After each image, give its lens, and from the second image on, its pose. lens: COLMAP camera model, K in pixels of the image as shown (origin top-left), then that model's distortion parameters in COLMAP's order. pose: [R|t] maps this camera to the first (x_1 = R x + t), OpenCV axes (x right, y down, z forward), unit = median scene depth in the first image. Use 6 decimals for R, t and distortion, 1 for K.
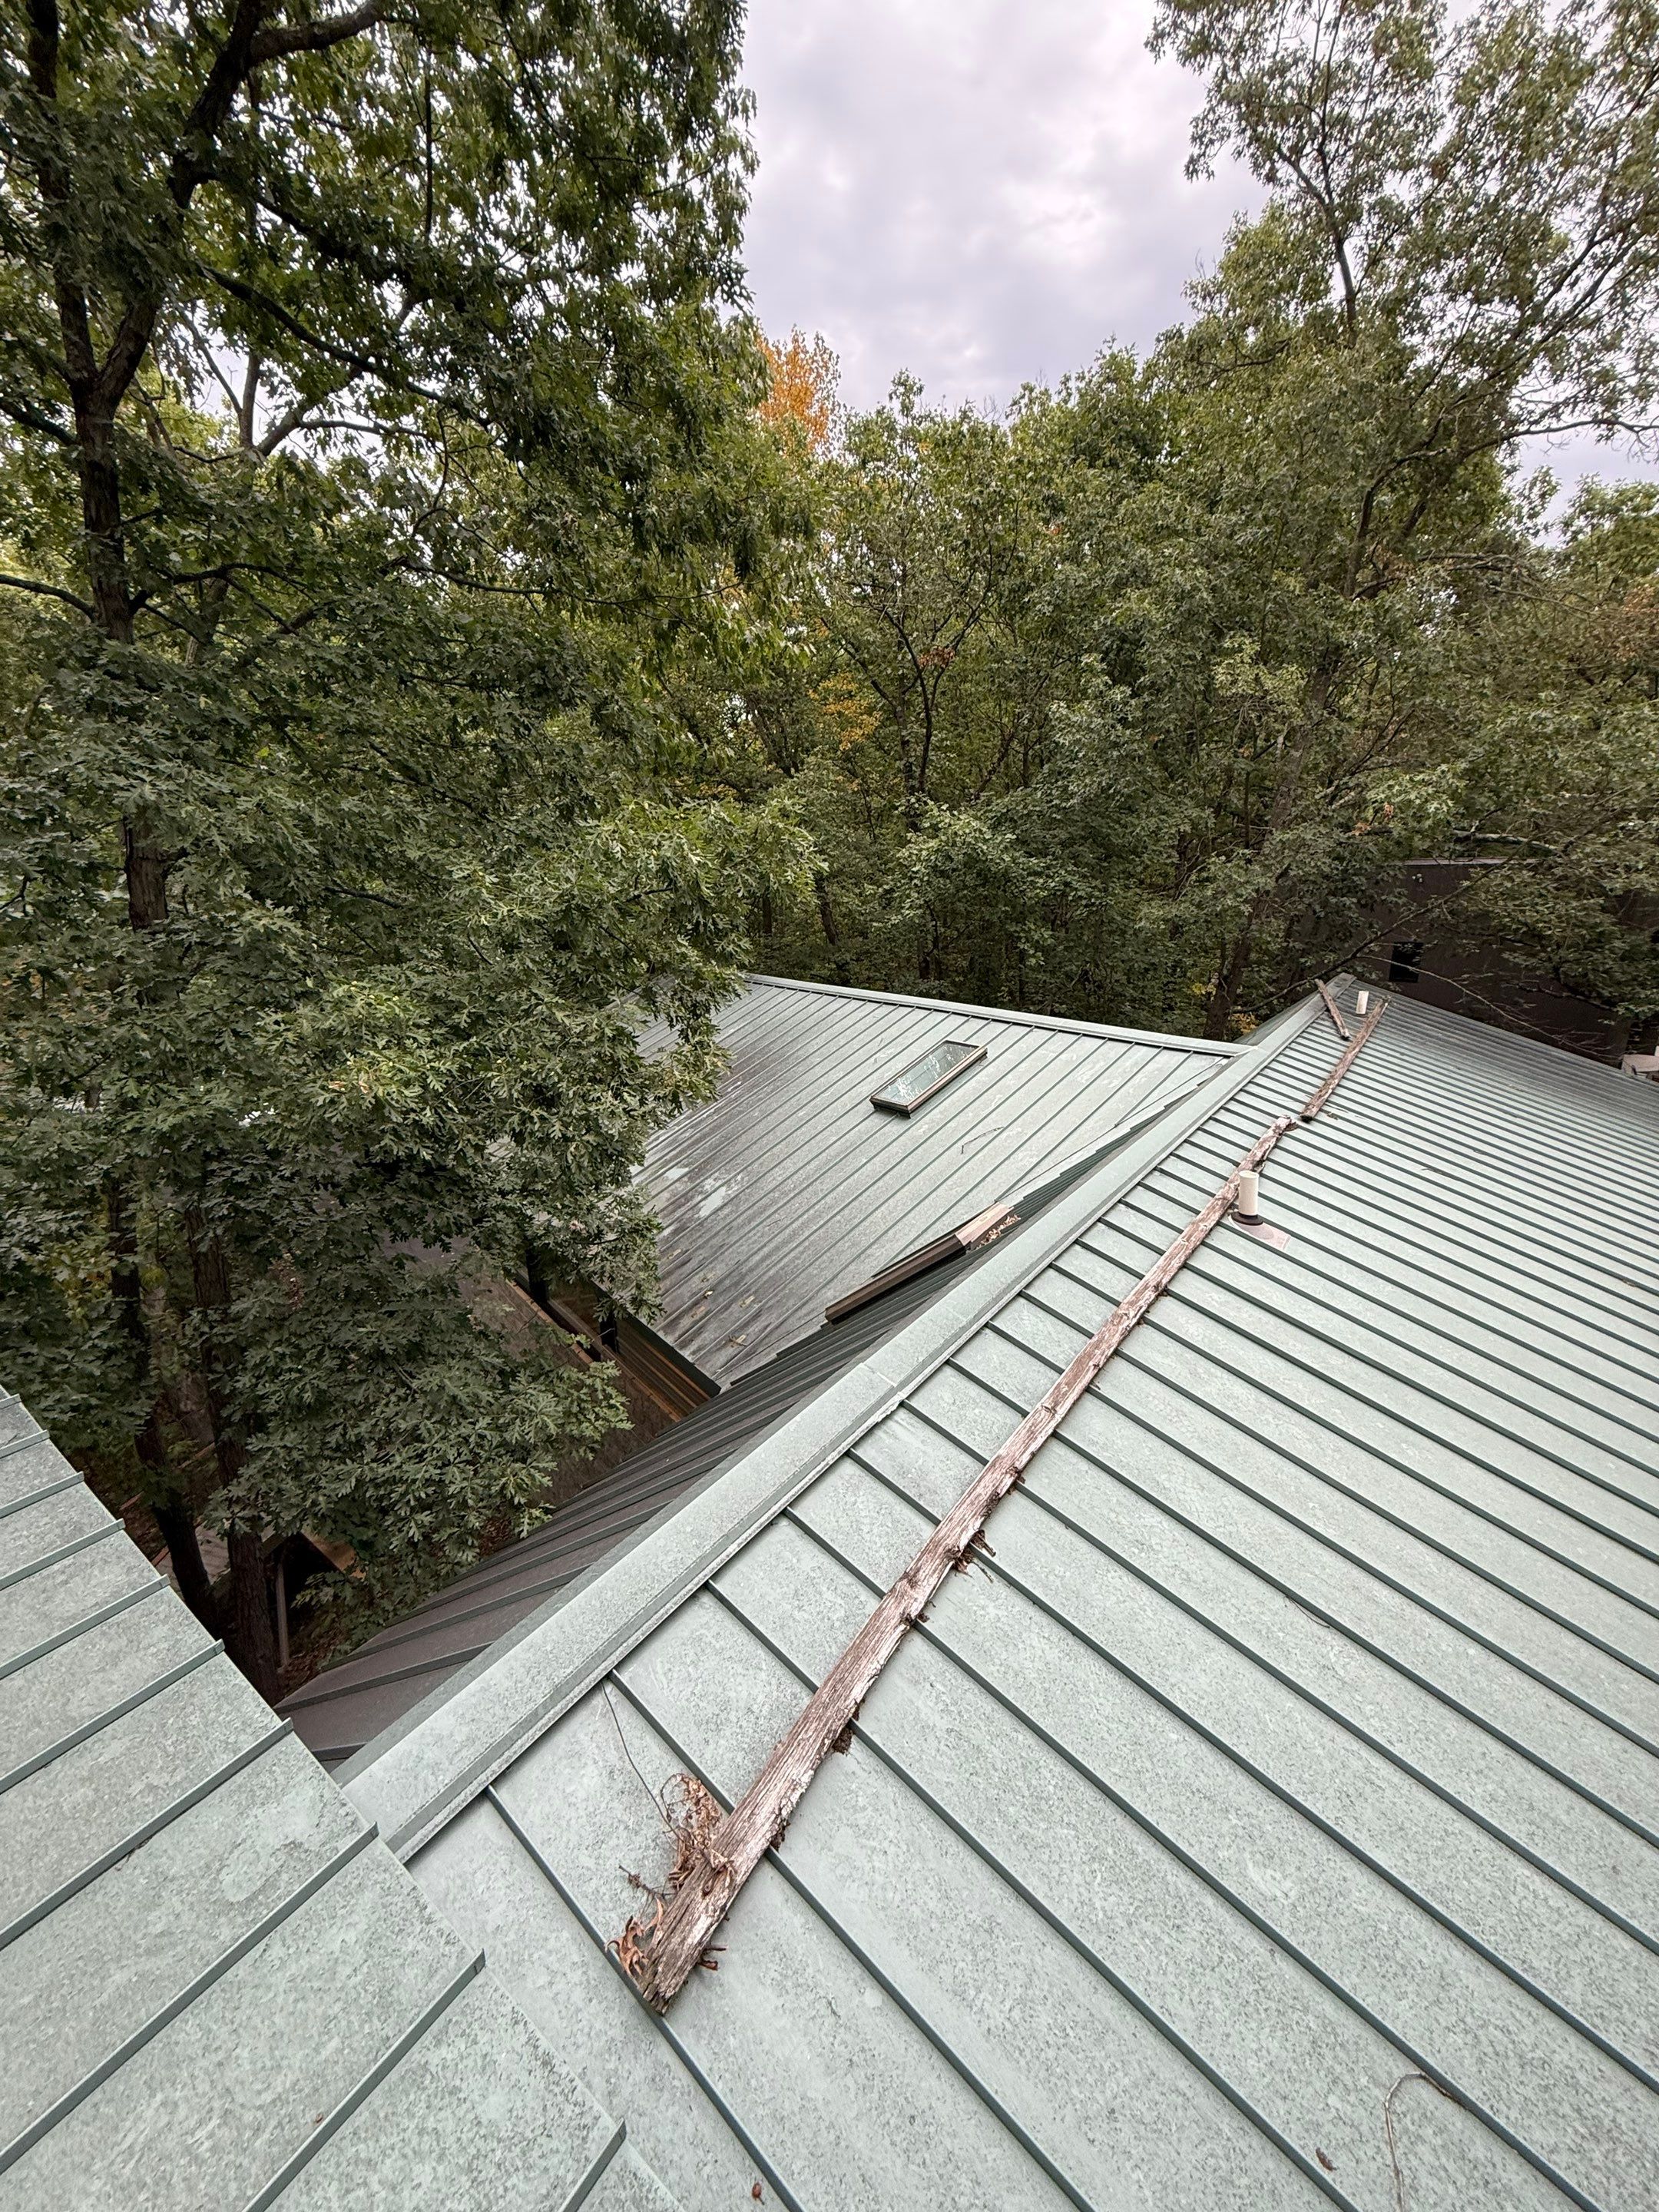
lens RADIAL K [[870.5, 0, 821.6], [0, 870.5, 1094.9], [0, 0, 1]] dist [-0.001882, -0.000546]
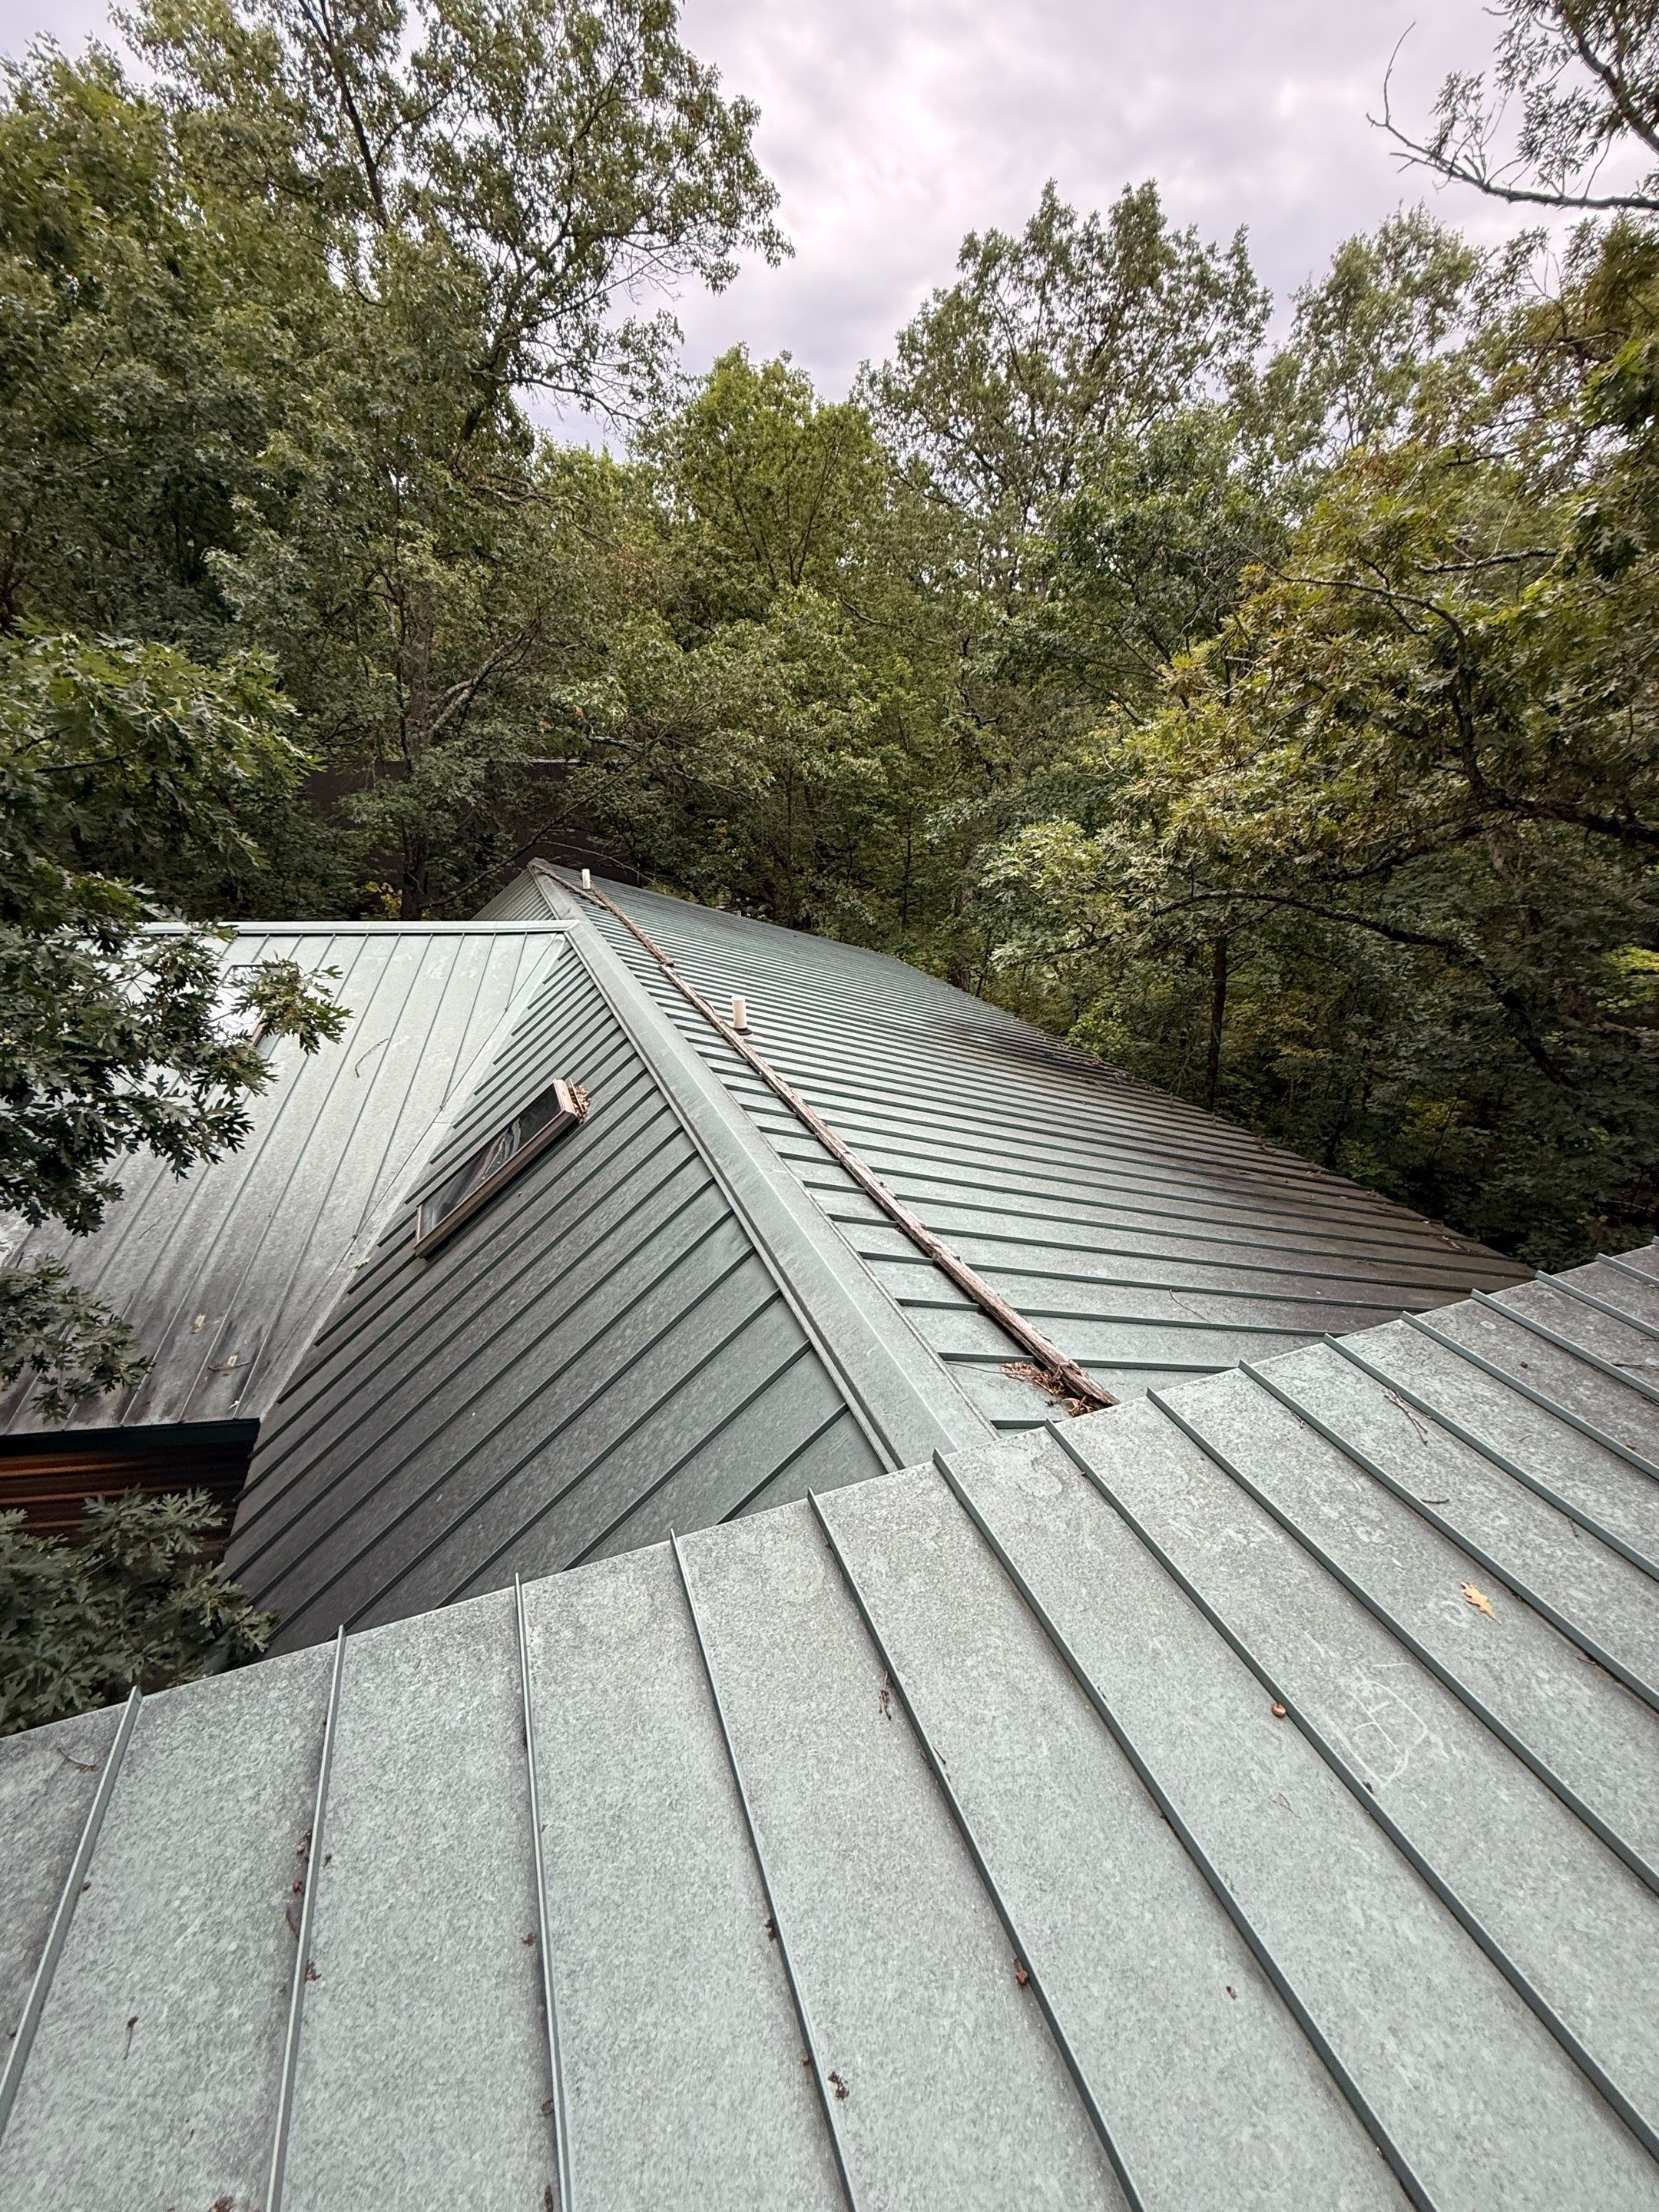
lens RADIAL K [[870.5, 0, 821.6], [0, 870.5, 1094.9], [0, 0, 1]] dist [-0.001882, -0.000546]
pose [[0.536108, -0.279602, 0.796499, -0.264657], [0.191035, 0.959259, 0.208155, -0.009537], [-0.822249, 0.040566, 0.567680, 0.072560]]
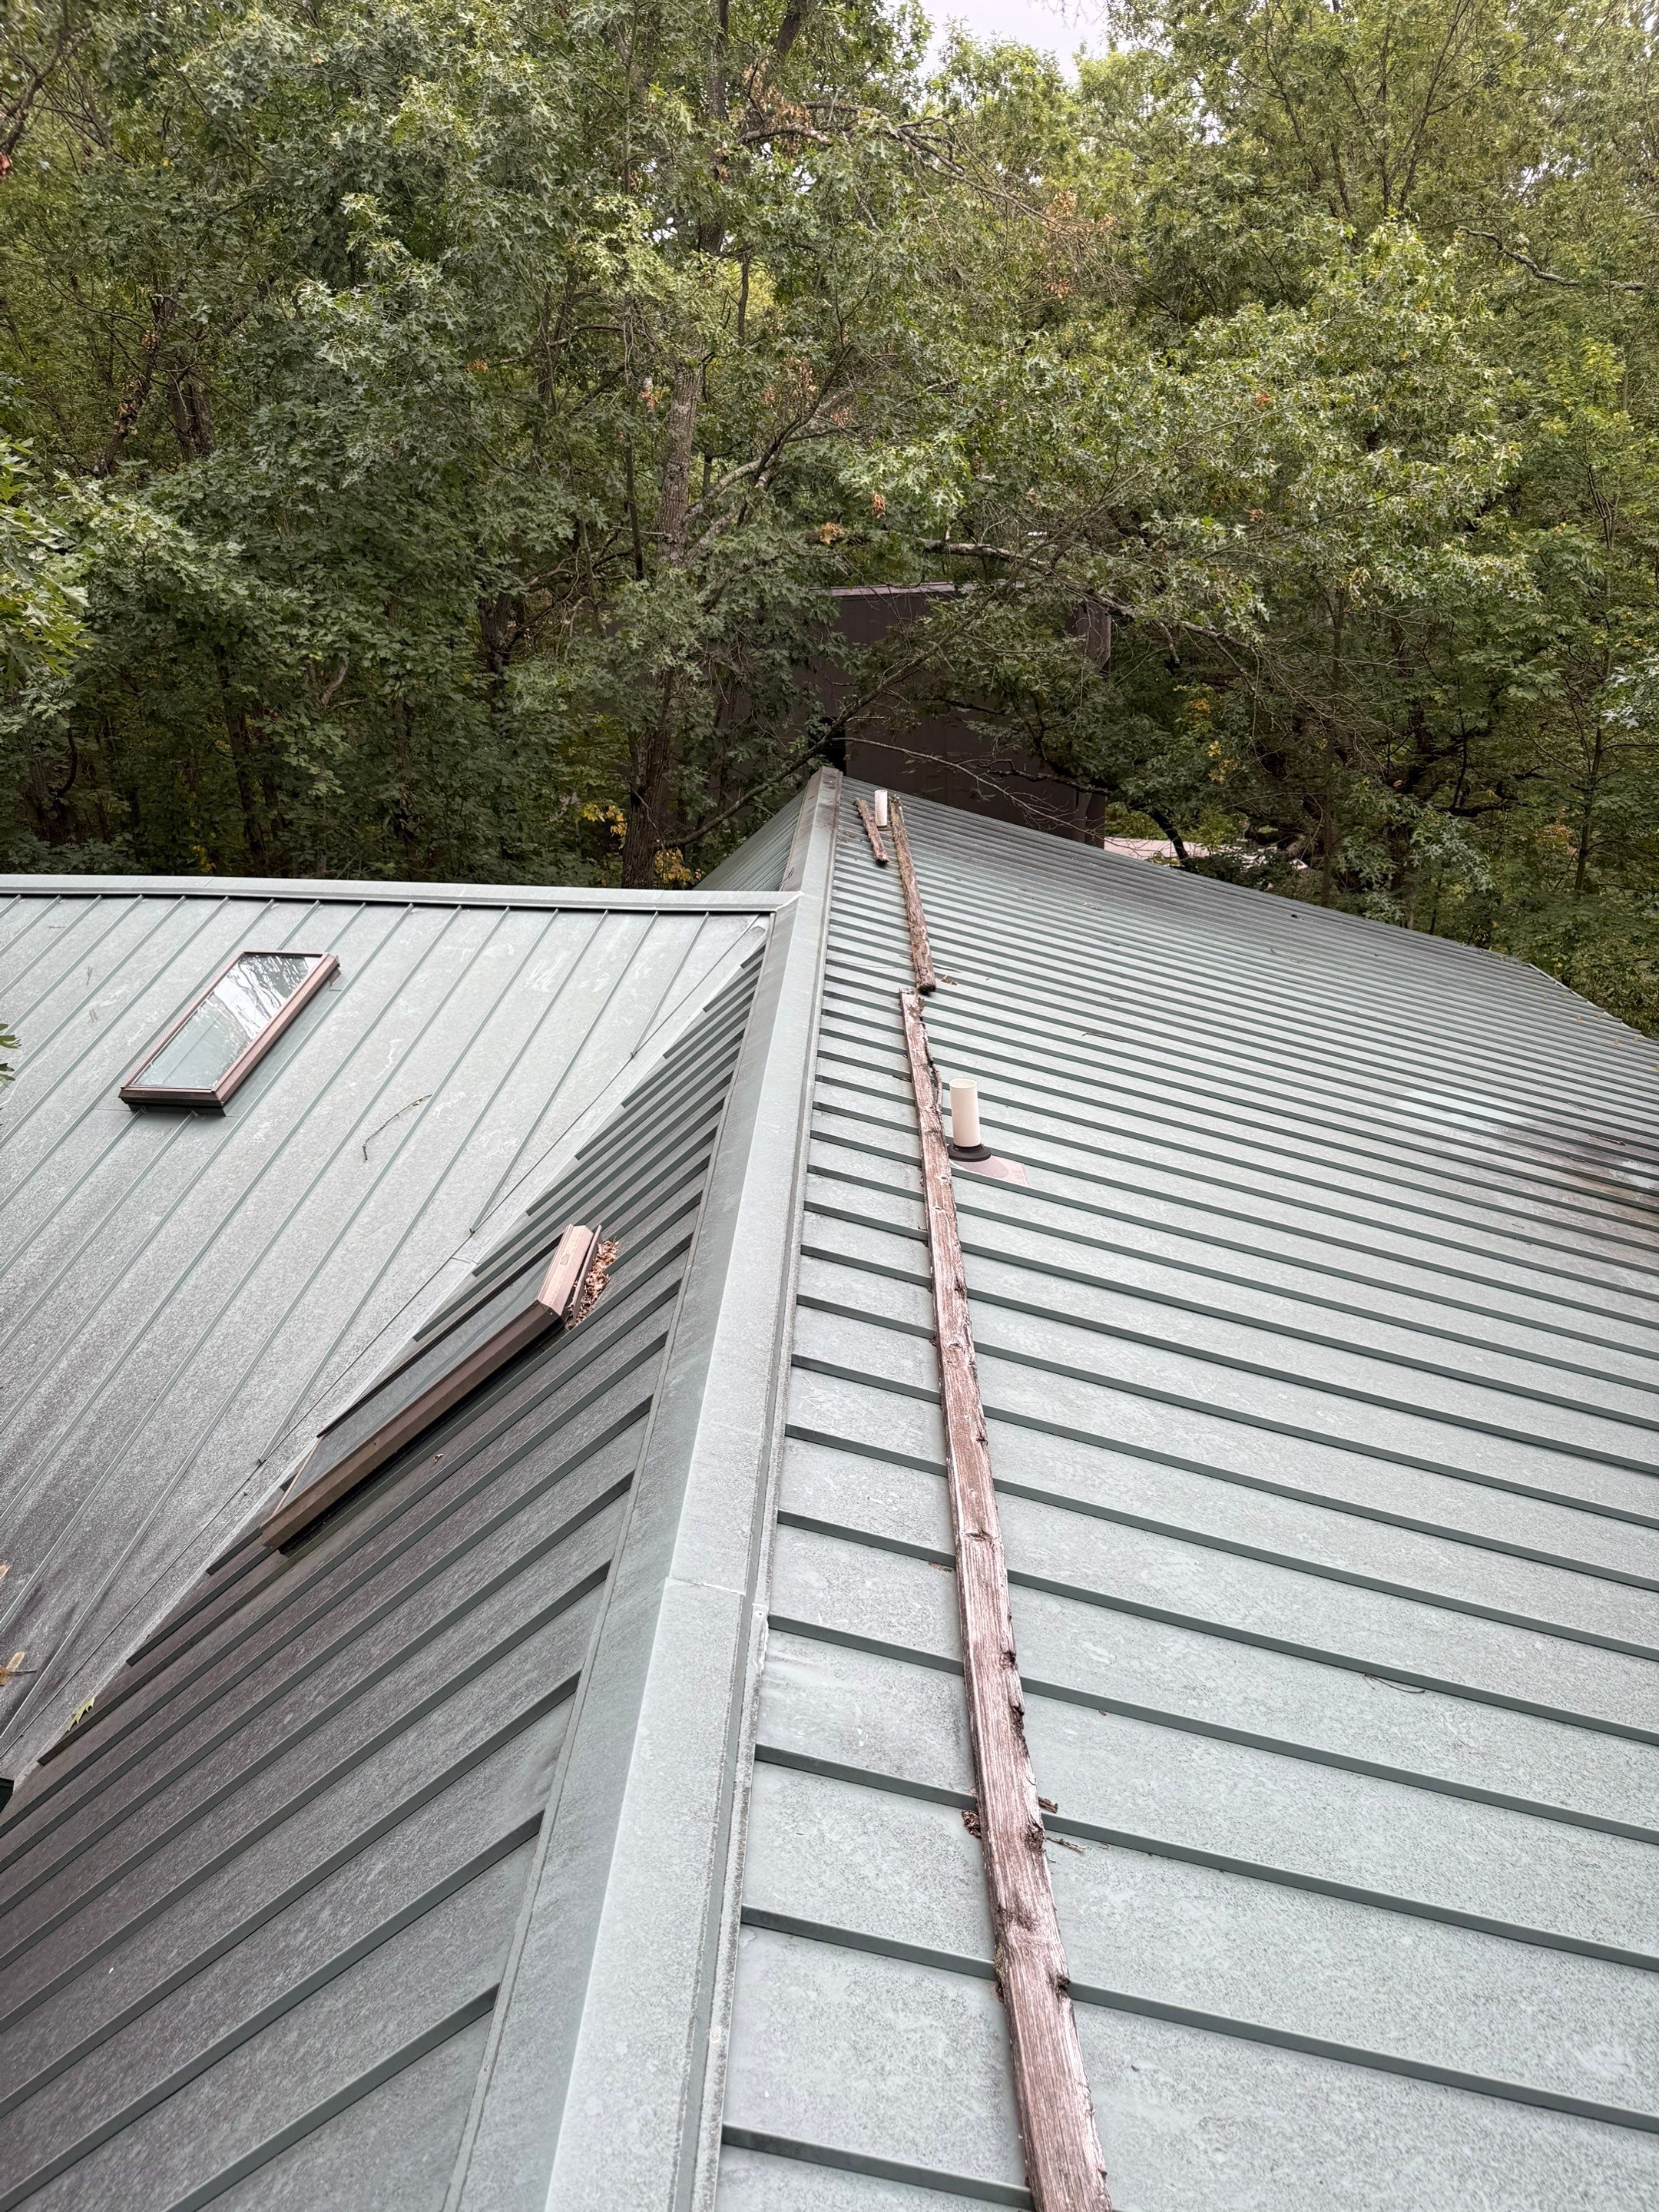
lens RADIAL K [[1551.3, 0, 833.9], [0, 1551.3, 1108.3], [0, 0, 1]] dist [0.017286, -0.022364]
pose [[0.812664, -0.195750, 0.548871, -0.097175], [0.166660, 0.980623, 0.102972, -0.010321], [-0.558392, 0.007793, 0.829541, 0.062467]]
